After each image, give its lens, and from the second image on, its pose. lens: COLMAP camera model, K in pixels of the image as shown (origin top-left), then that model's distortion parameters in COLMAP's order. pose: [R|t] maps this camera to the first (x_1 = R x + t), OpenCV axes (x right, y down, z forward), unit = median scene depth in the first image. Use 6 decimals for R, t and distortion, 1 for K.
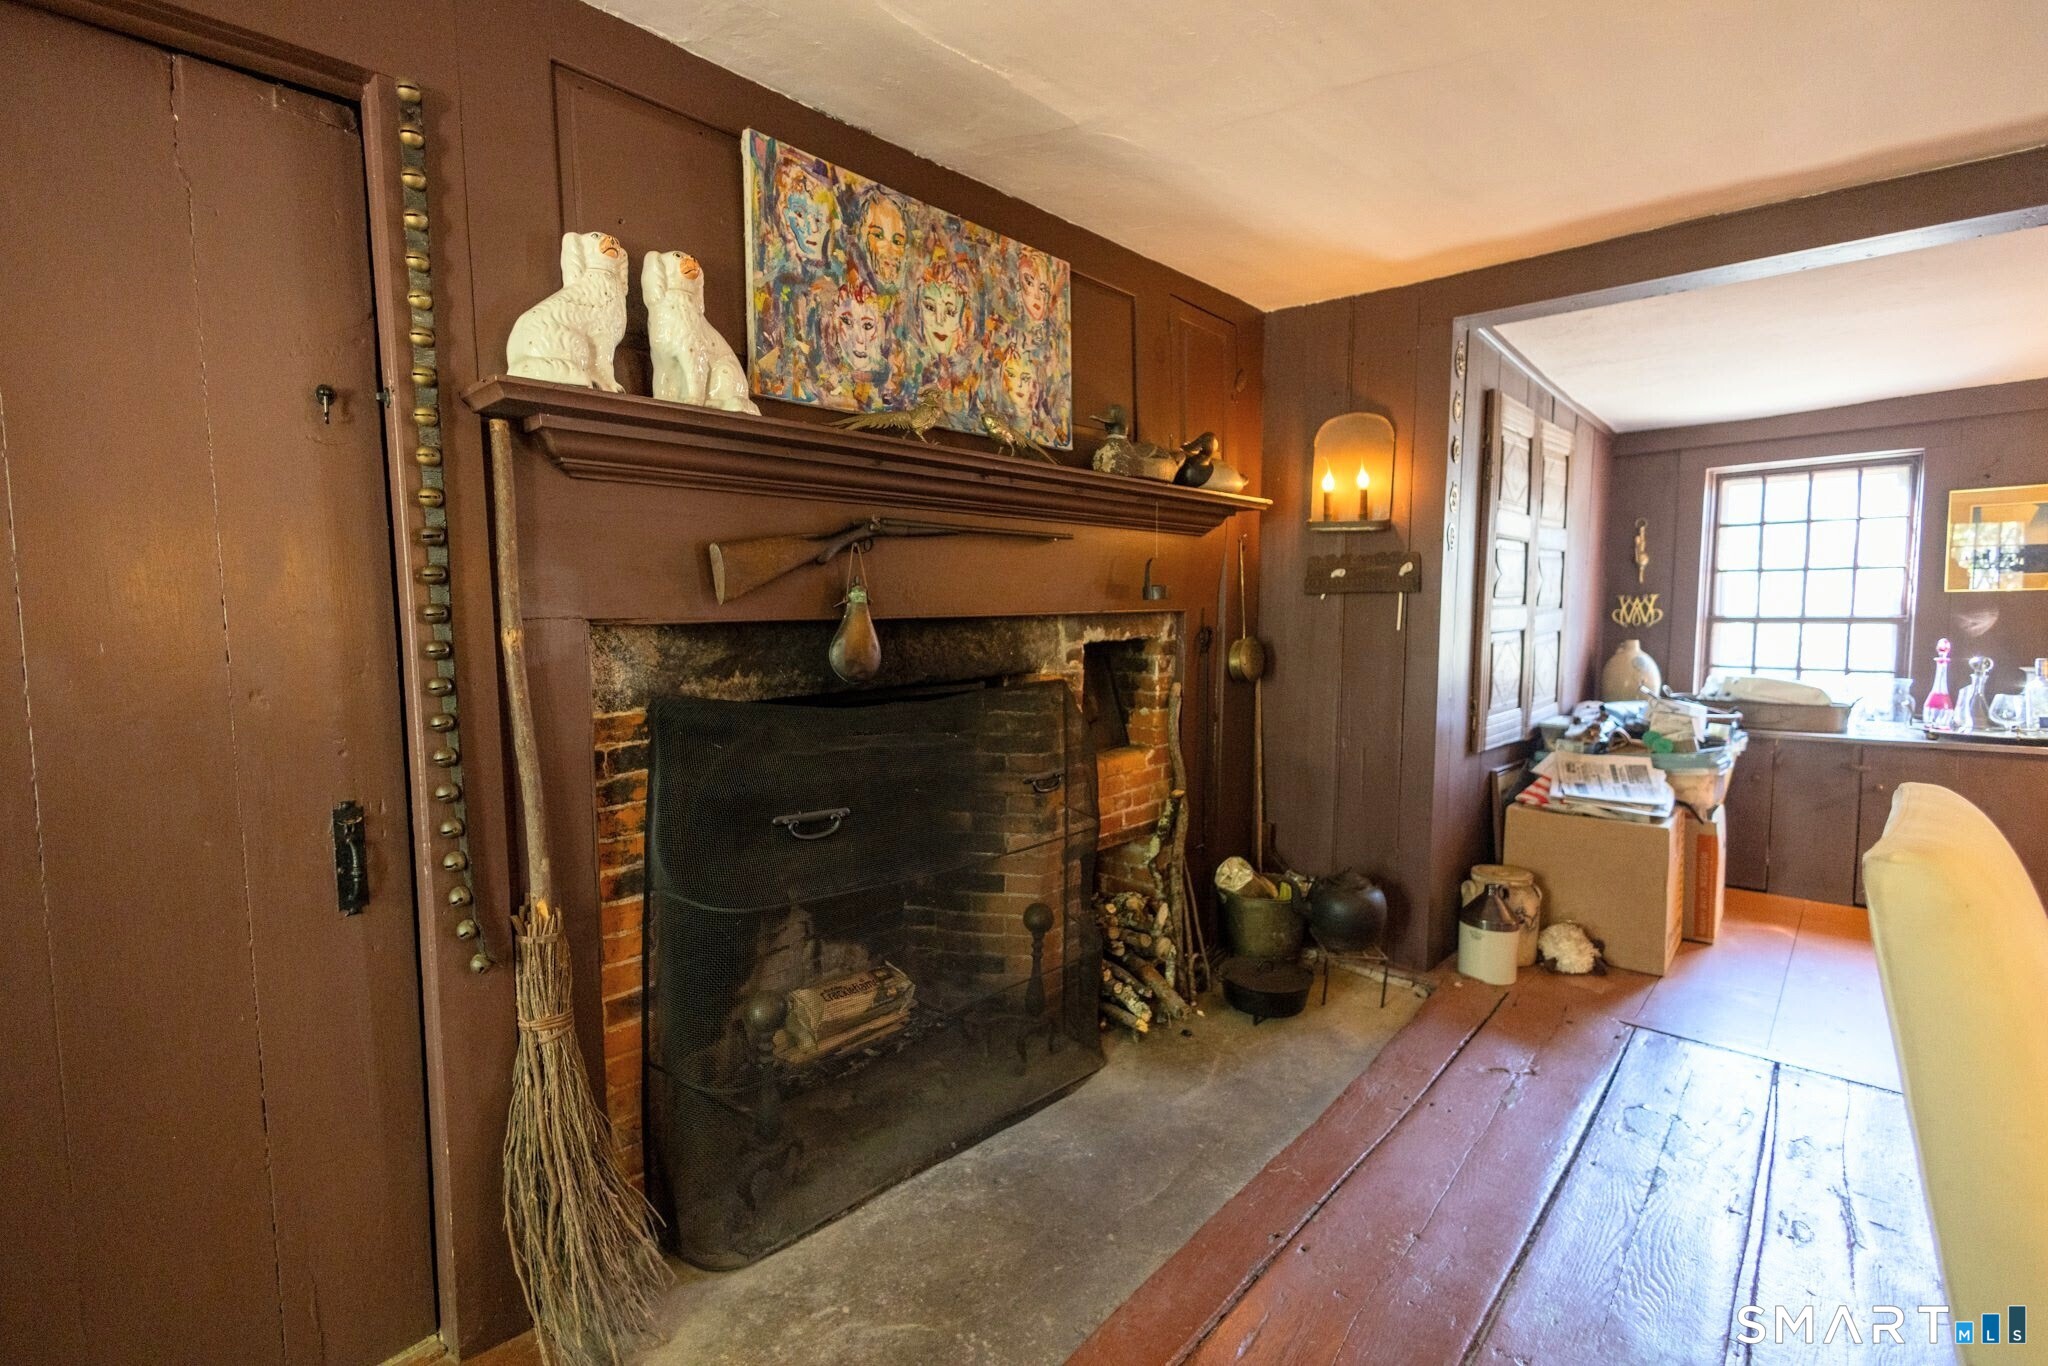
lens RADIAL K [[968.1, 0, 1013.2], [0, 968.1, 681.8], [0, 0, 1]] dist [0.002458, 0.000215]
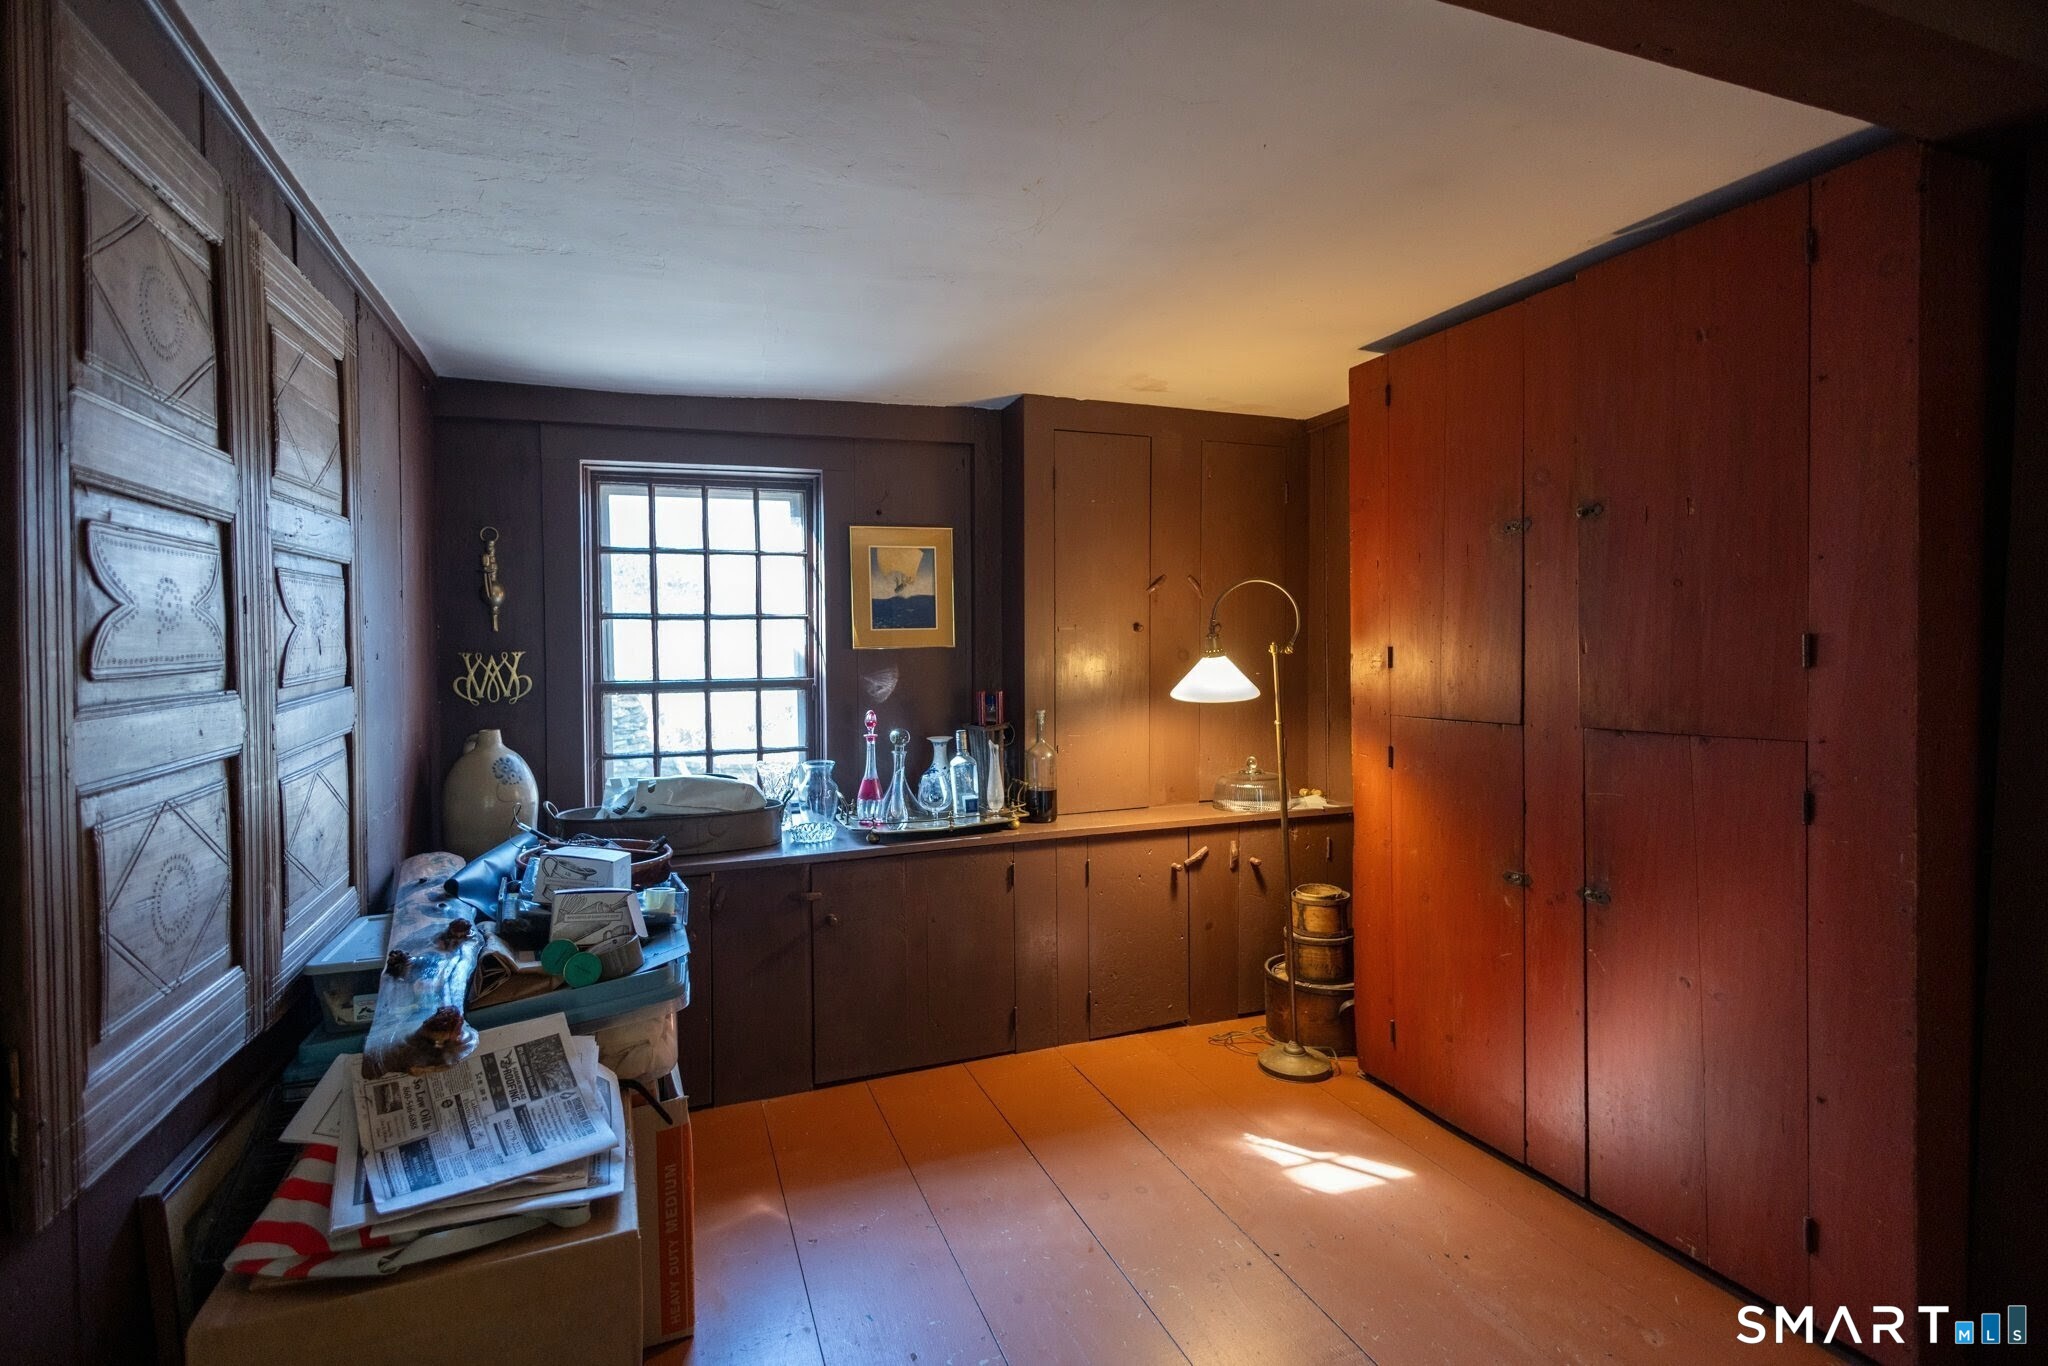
lens RADIAL K [[968.1, 0, 1013.2], [0, 968.1, 681.8], [0, 0, 1]] dist [0.002458, 0.000215]
pose [[0.466570, -0.032176, 0.883899, 0.314967], [0.072034, 0.997401, -0.001716, -0.056114], [-0.881546, 0.064472, 0.467675, 0.520551]]
